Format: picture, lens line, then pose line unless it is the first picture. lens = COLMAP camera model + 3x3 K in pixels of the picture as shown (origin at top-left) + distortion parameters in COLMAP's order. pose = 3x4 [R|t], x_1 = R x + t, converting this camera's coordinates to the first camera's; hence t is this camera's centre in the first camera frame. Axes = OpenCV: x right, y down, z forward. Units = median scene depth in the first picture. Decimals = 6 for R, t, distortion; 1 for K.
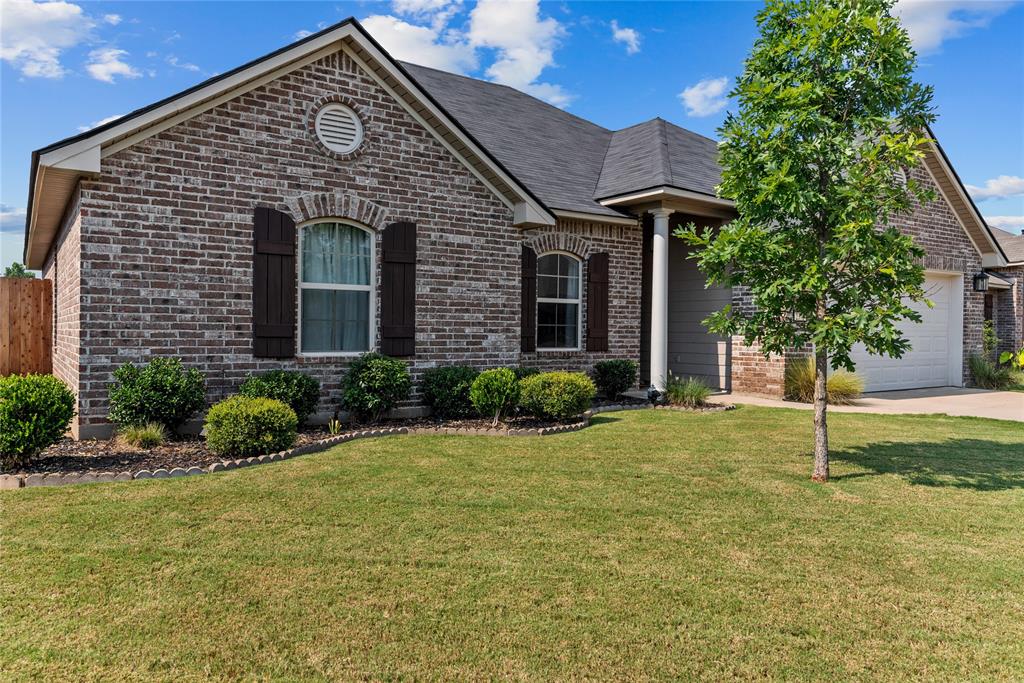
lens RADIAL K [[728.6, 0, 508.2], [0, 728.6, 313.5], [0, 0, 1]] dist [-0.006253, 0.000733]
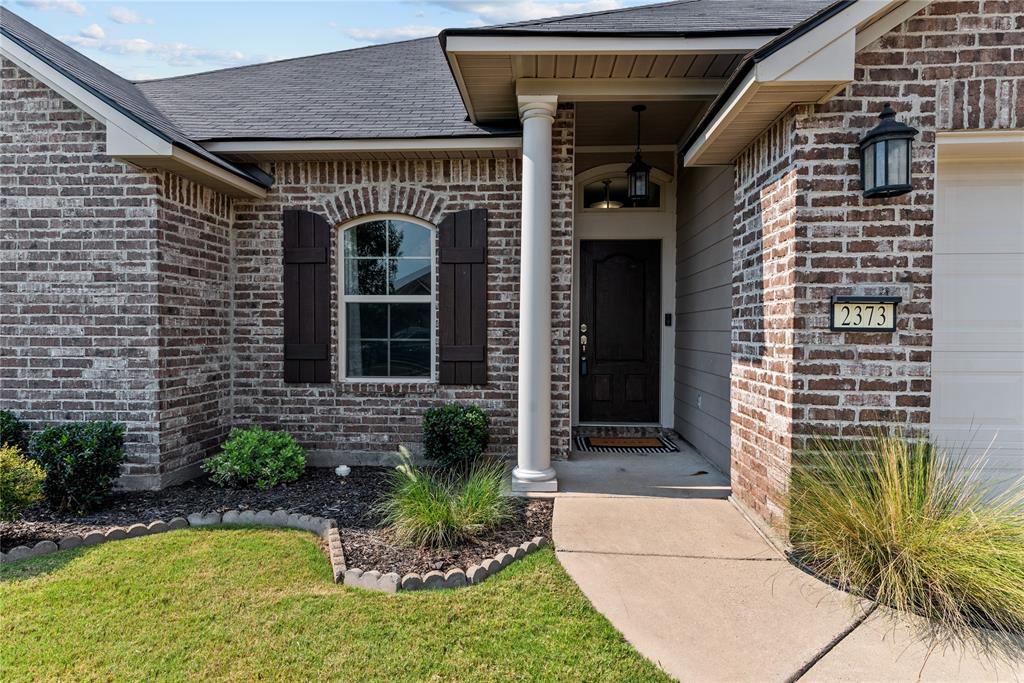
lens RADIAL K [[565.4, 0, 512.0], [0, 565.4, 341.5], [0, 0, 1]] dist [0.004851, -0.000133]
pose [[0.791078, 0.004111, -0.611702, 0.530249], [0.017758, 0.999402, 0.029682, 0.006639], [0.611458, -0.034343, 0.790532, 0.848676]]
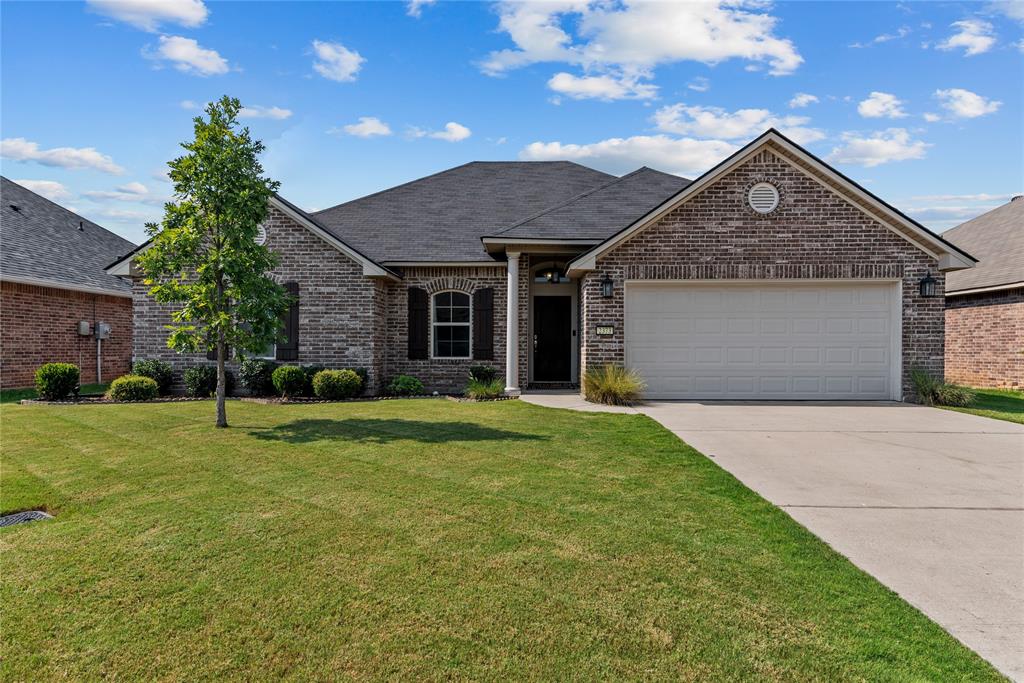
lens RADIAL K [[565.4, 0, 512.0], [0, 565.4, 341.5], [0, 0, 1]] dist [0.004851, -0.000133]
pose [[0.812442, -0.015791, -0.582829, 0.999647], [0.019194, 0.999816, -0.000333, 0.023732], [0.582727, -0.010916, 0.812595, 0.195323]]
